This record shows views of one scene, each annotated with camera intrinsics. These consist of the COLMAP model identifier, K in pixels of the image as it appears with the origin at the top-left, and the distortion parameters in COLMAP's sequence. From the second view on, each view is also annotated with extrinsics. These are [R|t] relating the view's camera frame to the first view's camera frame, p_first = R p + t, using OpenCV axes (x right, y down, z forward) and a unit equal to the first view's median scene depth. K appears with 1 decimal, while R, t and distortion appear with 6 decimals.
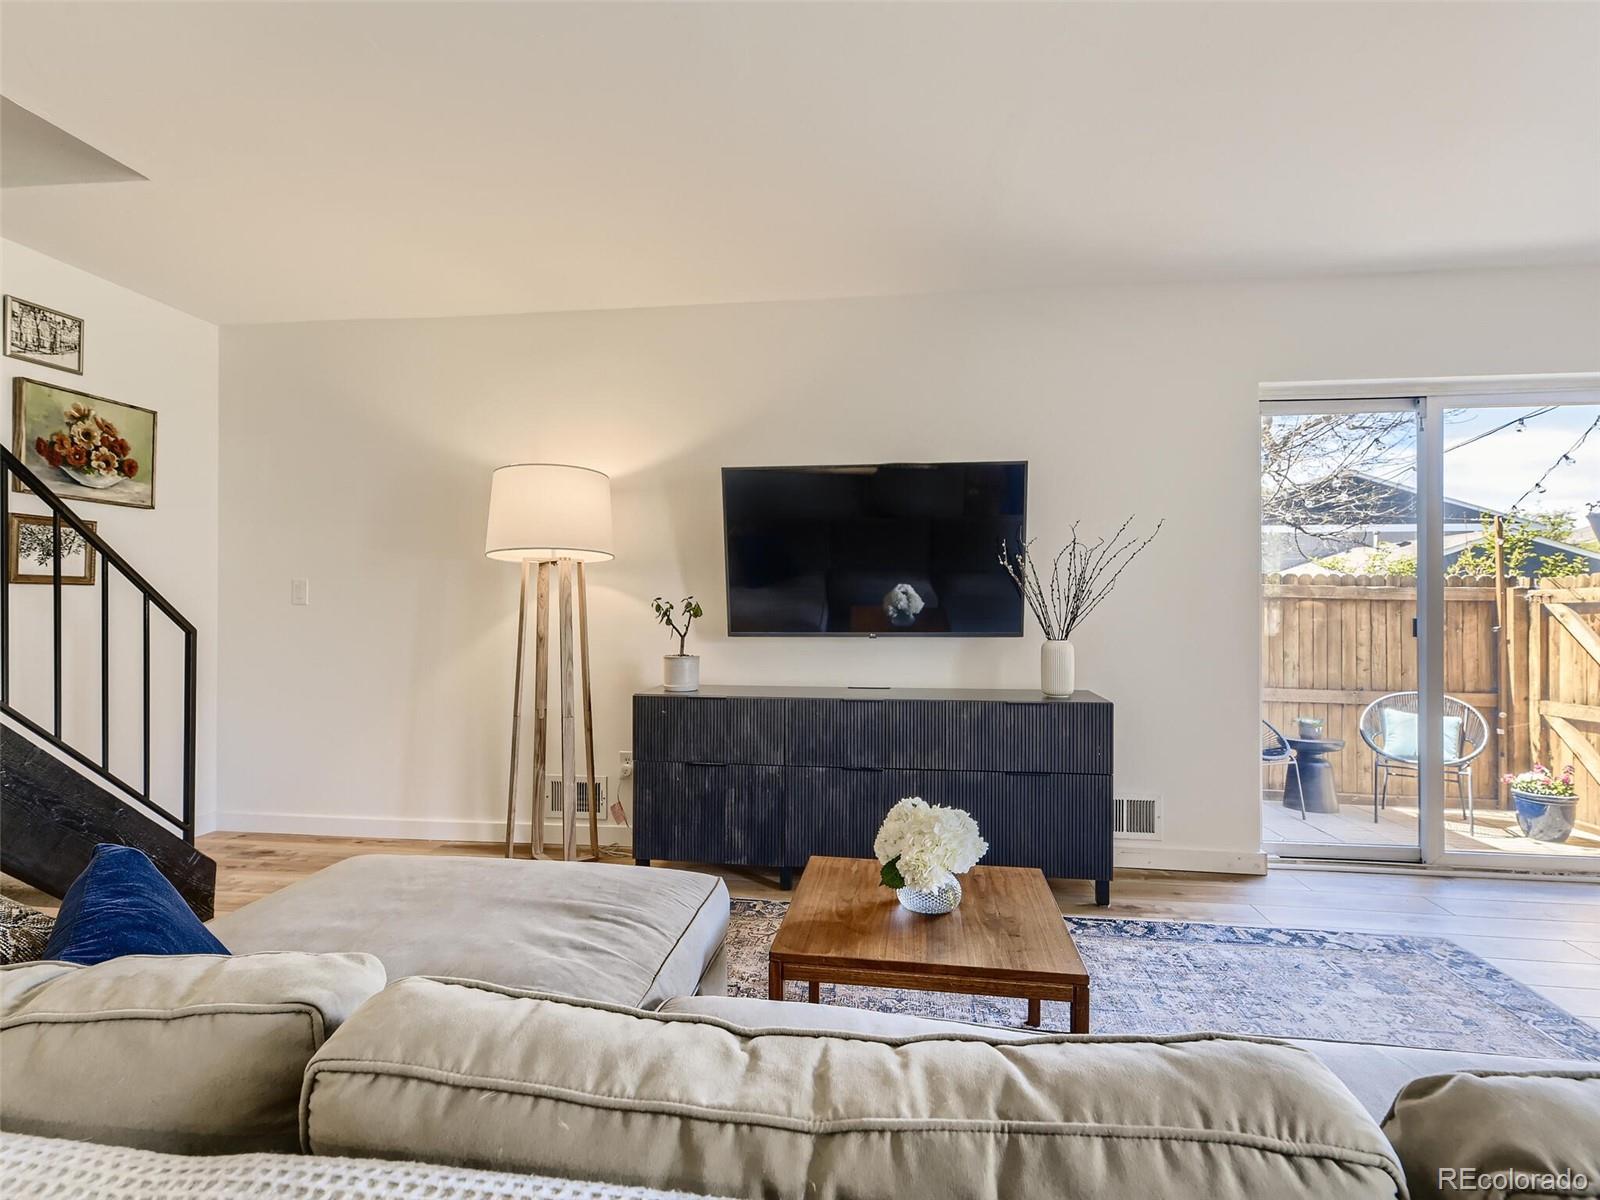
lens RADIAL K [[767.7, 0, 835.4], [0, 767.7, 599.0], [0, 0, 1]] dist [0.004164, 0.000565]
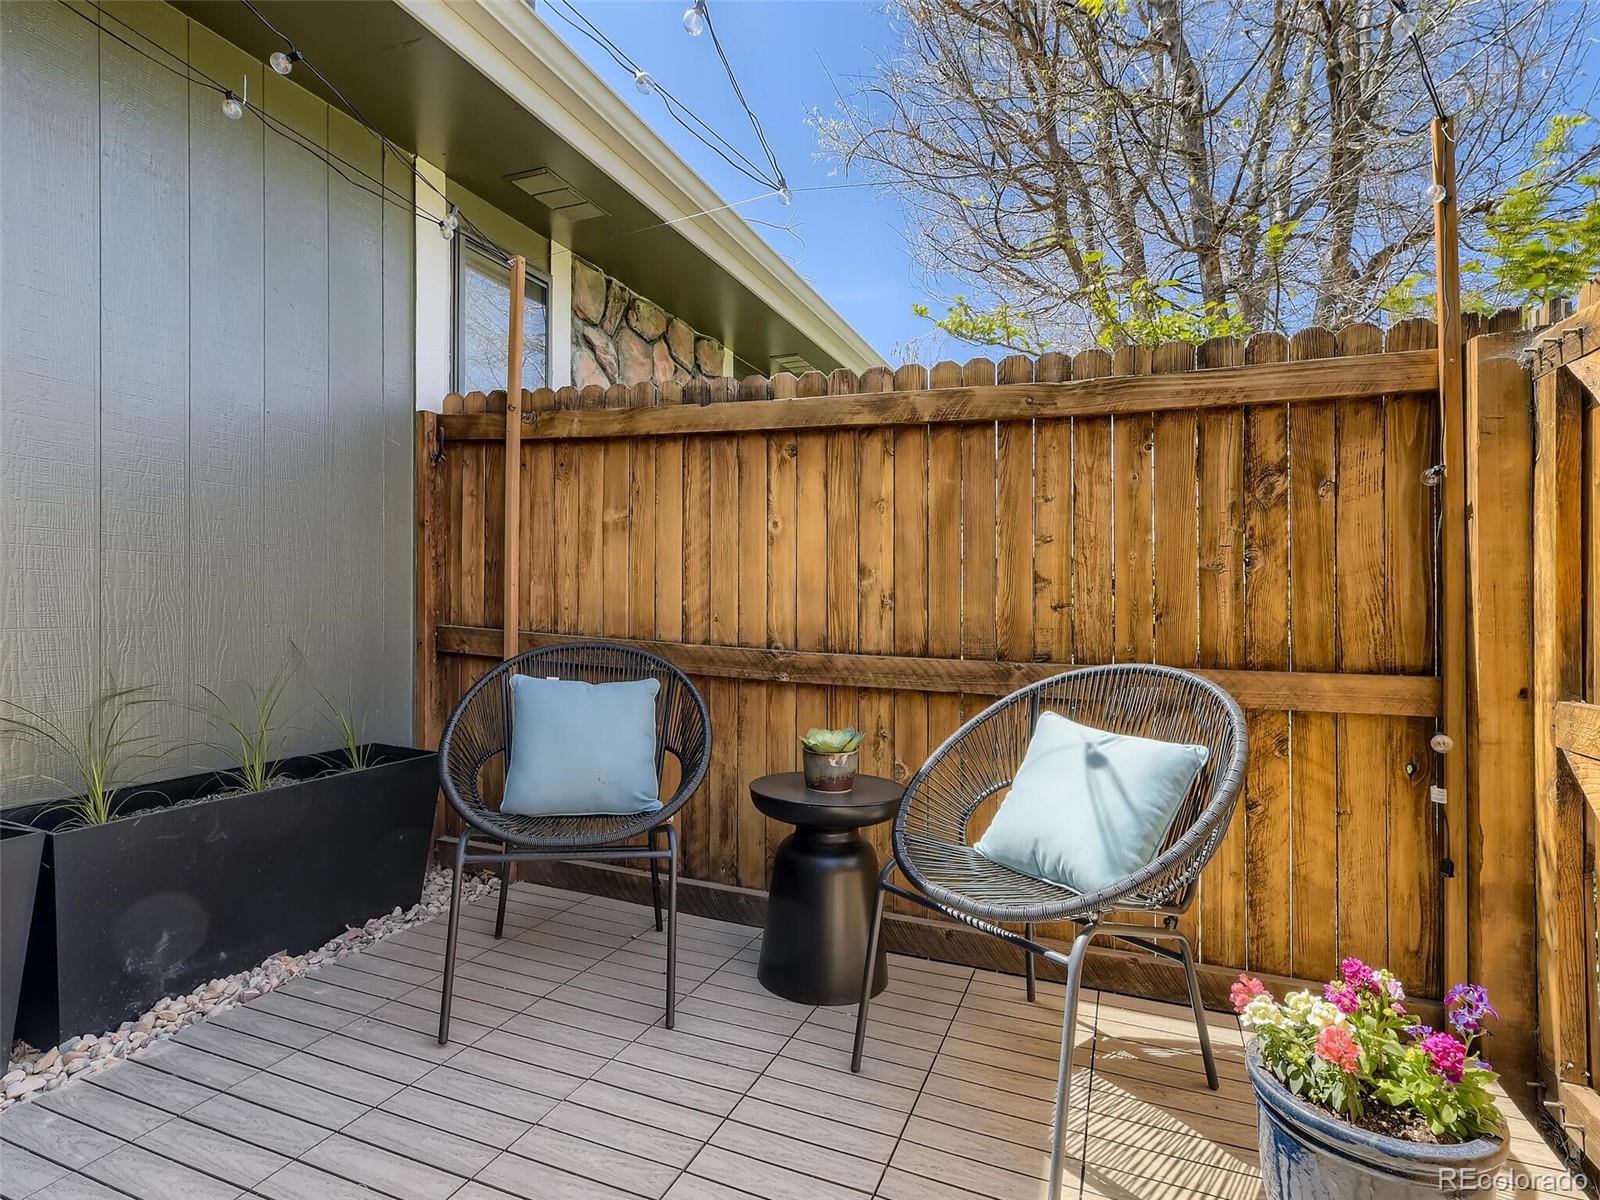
lens RADIAL K [[806.9, 0, 805.4], [0, 806.9, 579.9], [0, 0, 1]] dist [0.001989, 0.000487]
pose [[0.966896, -0.008196, -0.255038, 0.694660], [0.007765, 0.999966, -0.002697, 0.082174], [0.255051, 0.000627, 0.966927, 0.611884]]
